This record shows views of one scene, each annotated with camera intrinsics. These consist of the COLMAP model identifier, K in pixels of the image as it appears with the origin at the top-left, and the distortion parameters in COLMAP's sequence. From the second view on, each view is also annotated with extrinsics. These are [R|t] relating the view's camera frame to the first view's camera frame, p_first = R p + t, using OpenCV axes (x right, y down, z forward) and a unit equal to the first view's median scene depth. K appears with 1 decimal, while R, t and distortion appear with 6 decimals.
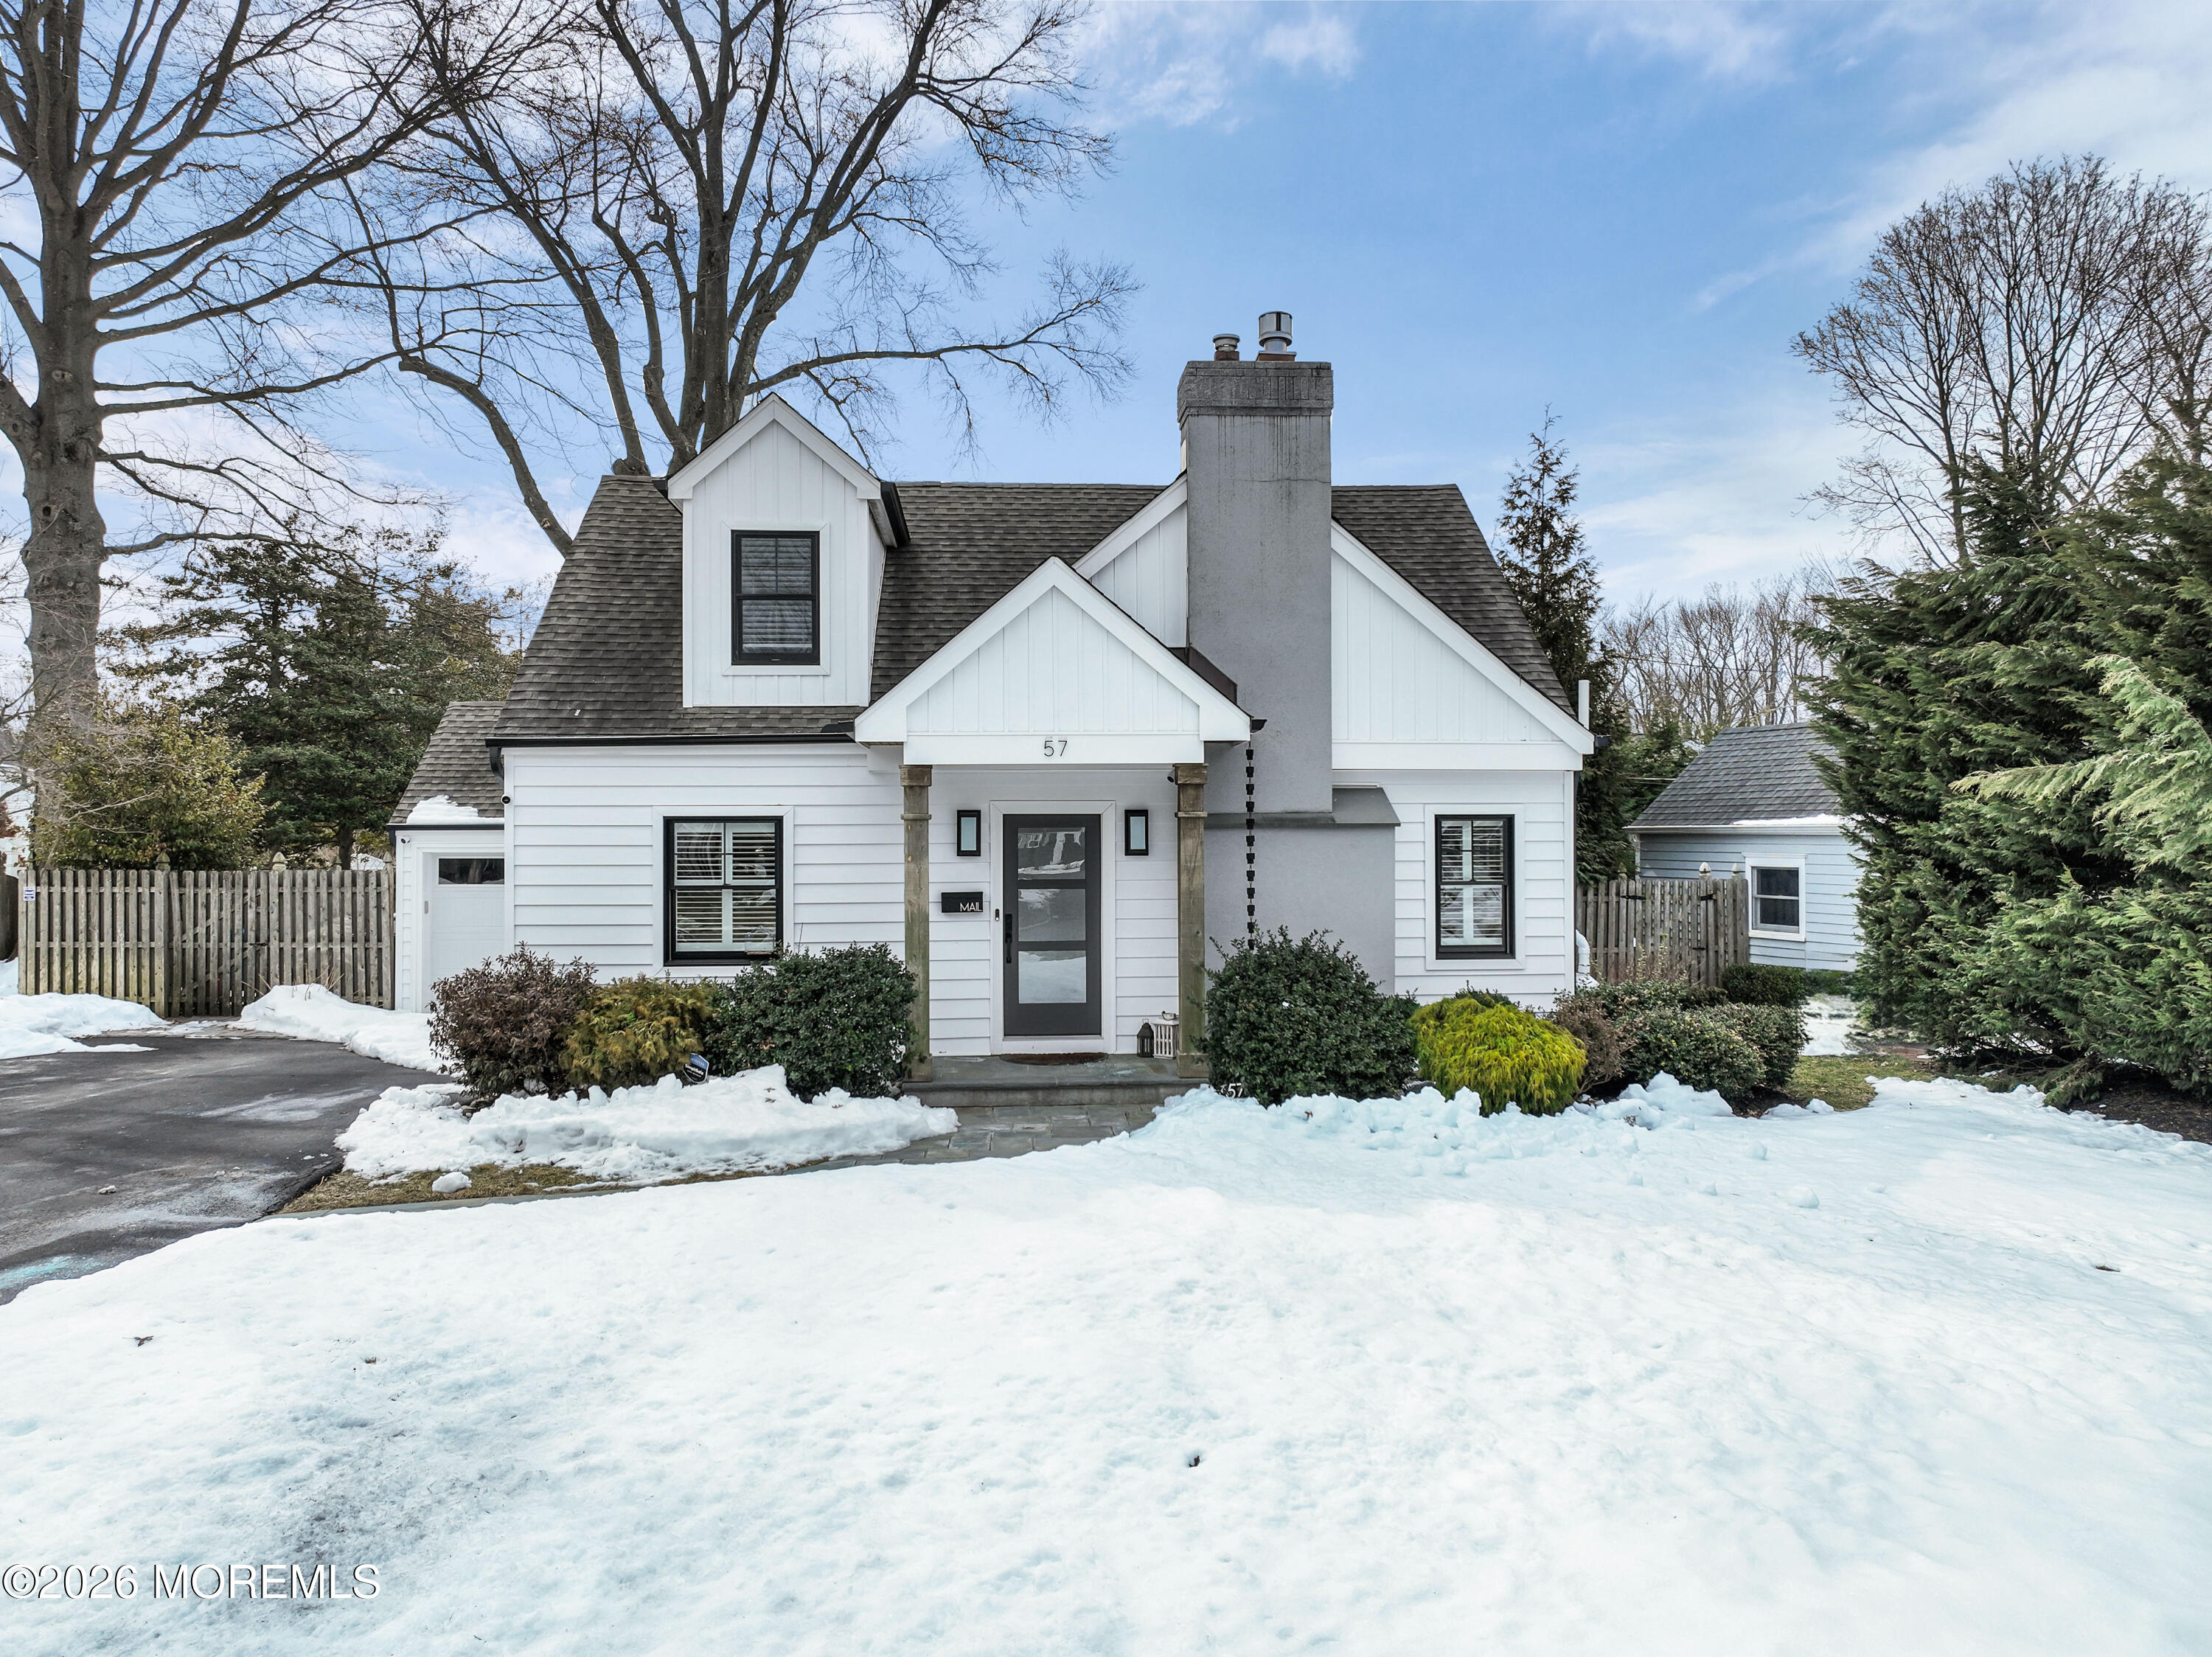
lens RADIAL K [[1566.0, 0, 1111.0], [0, 1566.0, 833.7], [0, 0, 1]] dist [0.005288, 0.015097]
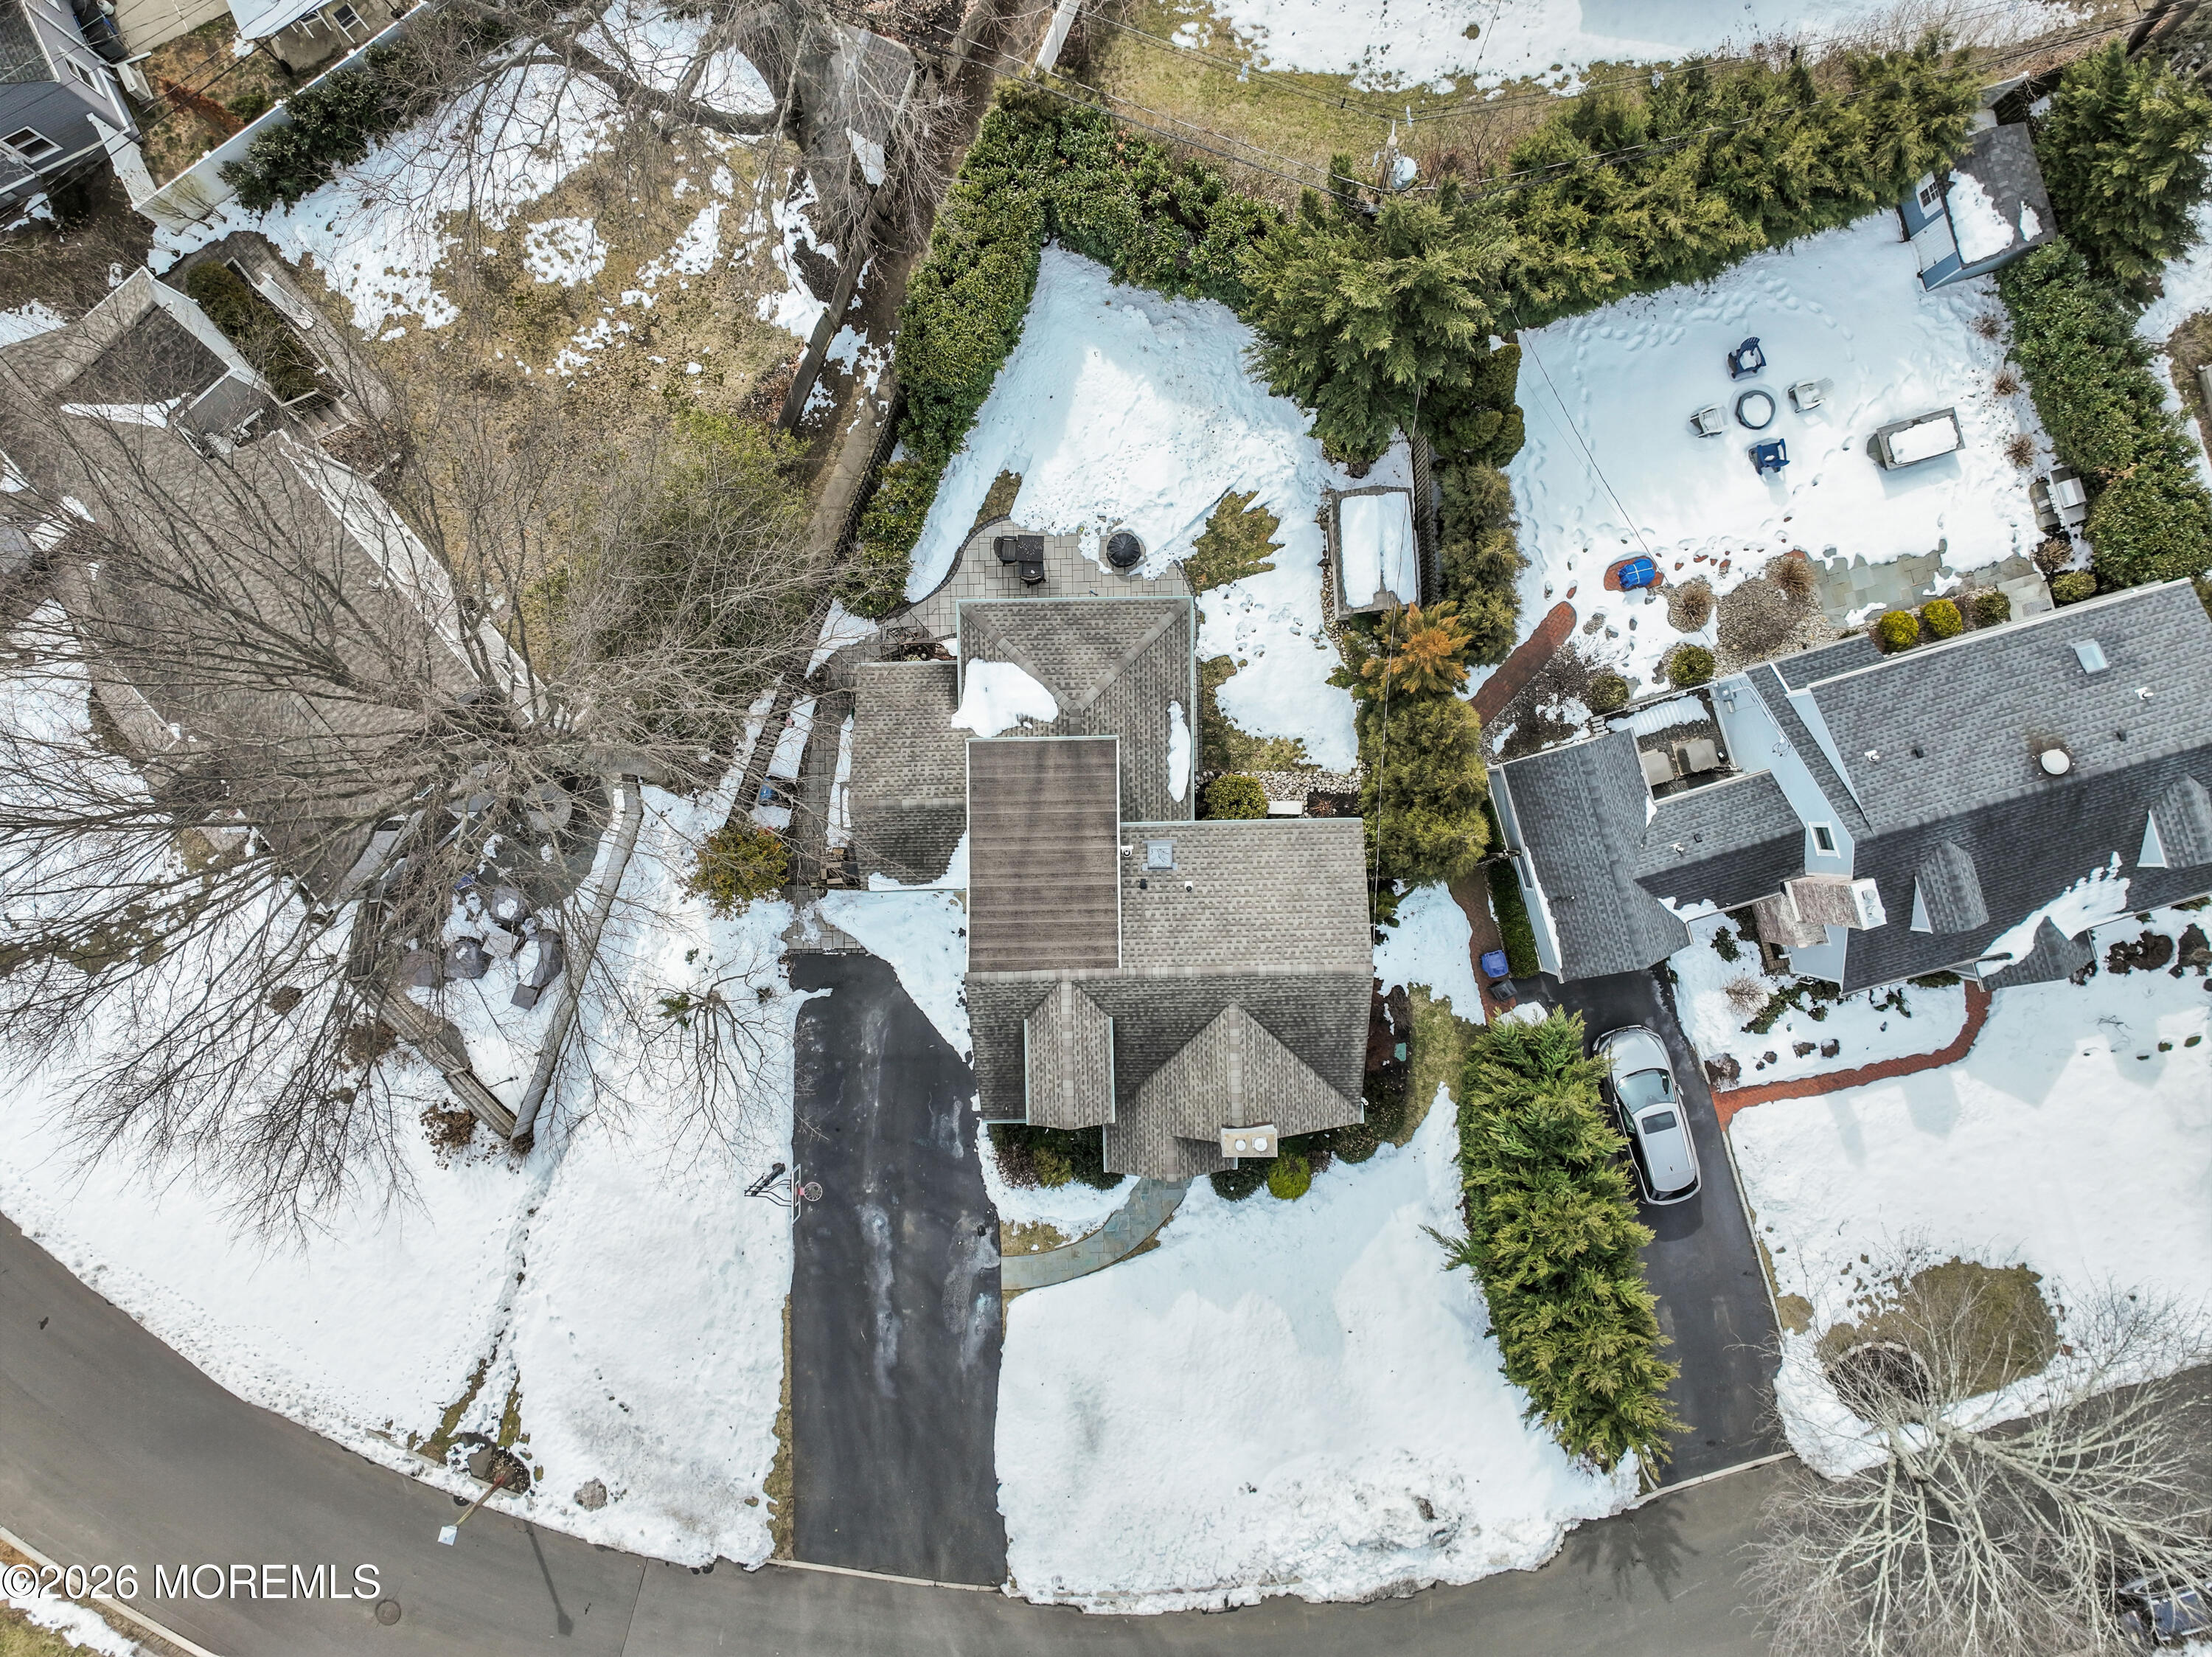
lens RADIAL K [[1566.0, 0, 1111.0], [0, 1566.0, 833.7], [0, 0, 1]] dist [0.005288, 0.015097]
pose [[0.998794, 0.047820, -0.011160, -0.345819], [0.010734, 0.009147, 0.999901, -7.354386], [0.047917, -0.998814, 0.008623, 3.673697]]
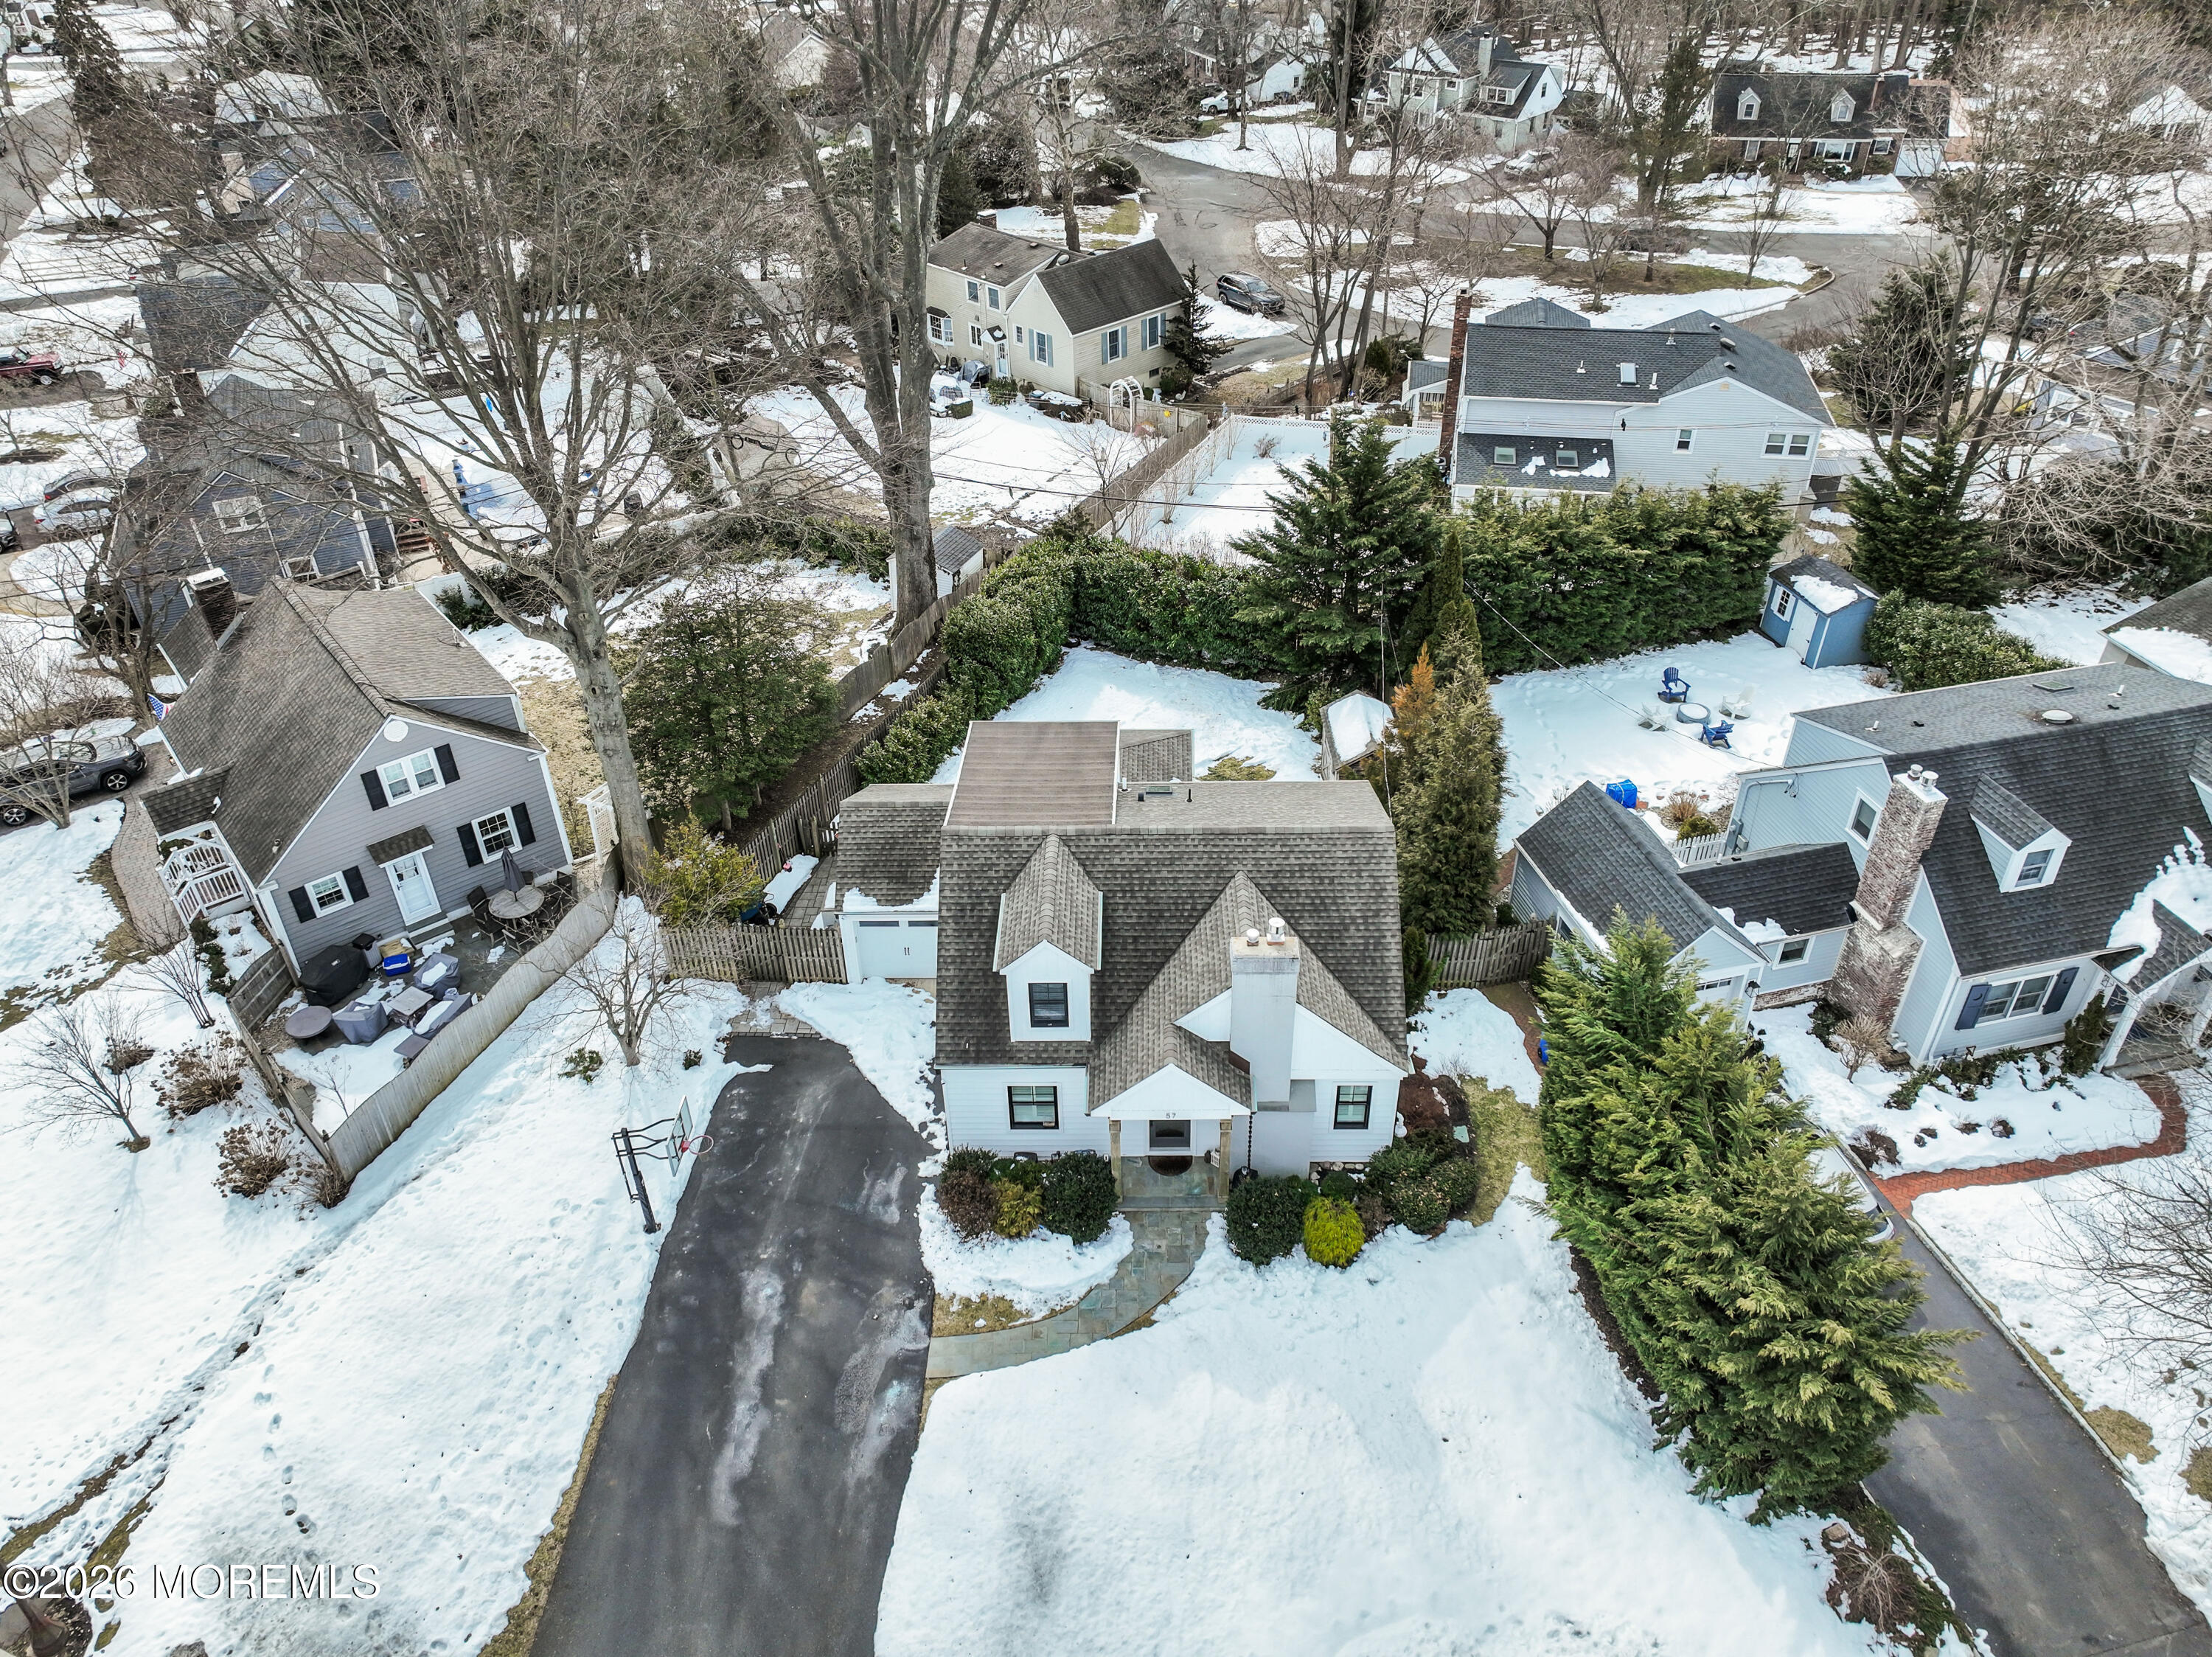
lens RADIAL K [[1566.0, 0, 1111.0], [0, 1566.0, 833.7], [0, 0, 1]] dist [0.005288, 0.015097]
pose [[0.996409, 0.037654, -0.075832, 0.092892], [0.012794, 0.818409, 0.574493, -4.152145], [0.083694, -0.573401, 0.814989, -1.740058]]
